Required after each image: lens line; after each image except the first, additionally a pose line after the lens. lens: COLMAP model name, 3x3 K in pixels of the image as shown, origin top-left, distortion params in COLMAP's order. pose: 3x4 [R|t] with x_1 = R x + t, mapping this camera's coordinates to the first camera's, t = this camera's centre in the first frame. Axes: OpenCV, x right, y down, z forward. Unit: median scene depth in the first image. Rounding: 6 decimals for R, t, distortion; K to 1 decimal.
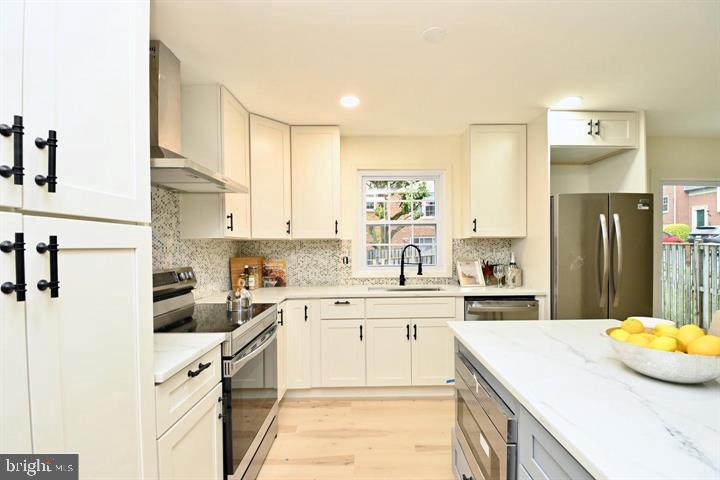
lens RADIAL K [[316.8, 0, 364.8], [0, 316.8, 252.1], [0, 0, 1]] dist [-0.003220, -0.009930]
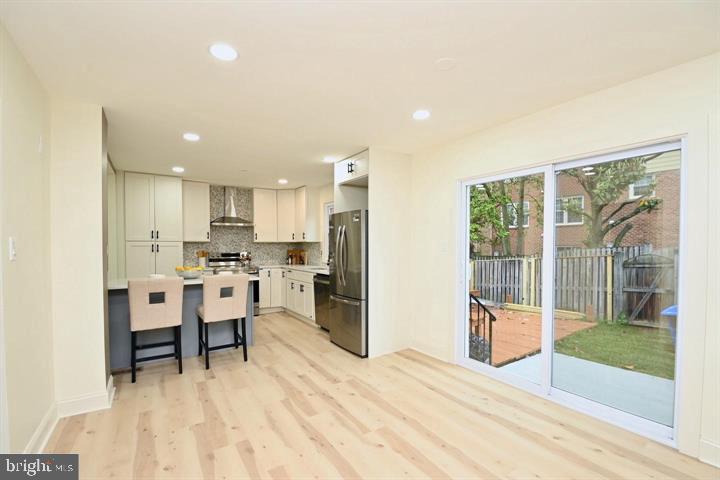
lens RADIAL K [[316.8, 0, 370.5], [0, 316.8, 252.0], [0, 0, 1]] dist [-0.003220, -0.009930]
pose [[0.561010, 0.023951, -0.827462, 2.011774], [-0.017297, 0.999702, 0.017209, -0.019904], [0.827628, 0.004659, 0.561258, 0.227974]]
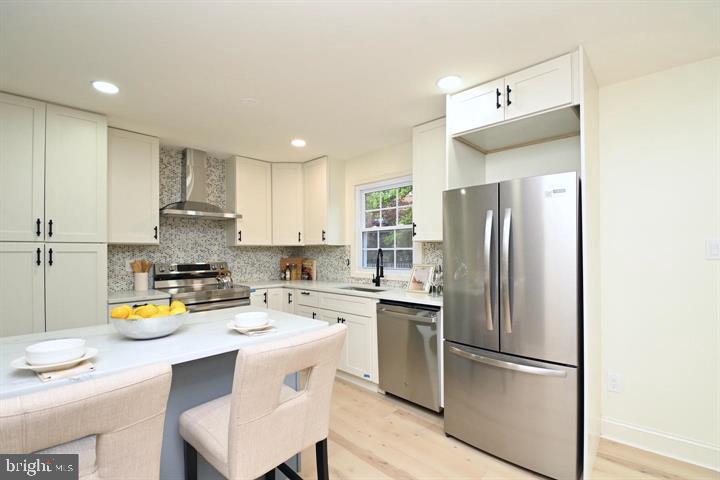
lens RADIAL K [[316.8, 0, 367.0], [0, 316.8, 250.0], [0, 0, 1]] dist [-0.003220, -0.009930]
pose [[0.723949, 0.000743, -0.689854, 1.003957], [-0.012581, 0.999847, -0.012127, -0.008058], [0.689739, 0.017458, 0.723847, 0.211973]]
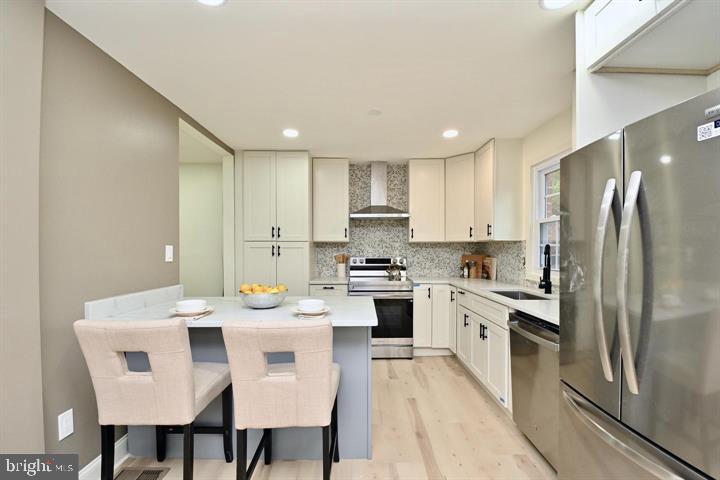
lens RADIAL K [[316.8, 0, 361.7], [0, 316.8, 249.3], [0, 0, 1]] dist [-0.003220, -0.009930]
pose [[-0.007661, 0.009658, -0.999924, 1.139451], [-0.017326, 0.999802, 0.009790, -0.014390], [0.999821, 0.017400, -0.007492, 0.603854]]
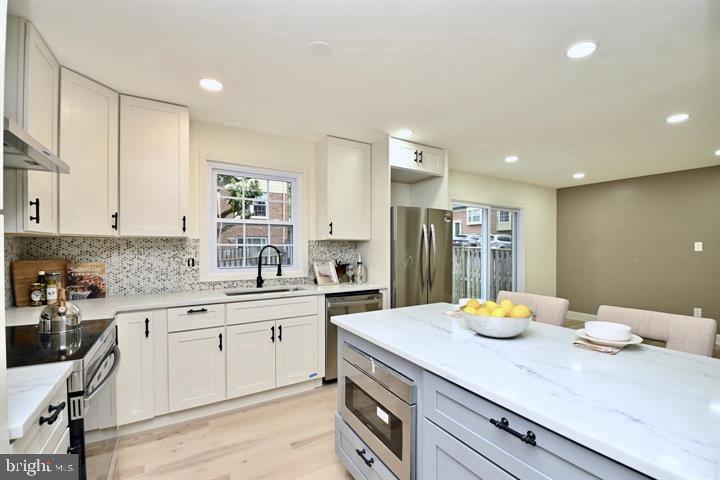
lens RADIAL K [[316.8, 0, 369.1], [0, 316.8, 251.7], [0, 0, 1]] dist [-0.003220, -0.009930]
pose [[0.850976, 0.002343, 0.525200, -0.122448], [0.000127, 0.999989, -0.004666, 0.000858], [-0.525205, 0.004038, 0.850966, 0.003315]]
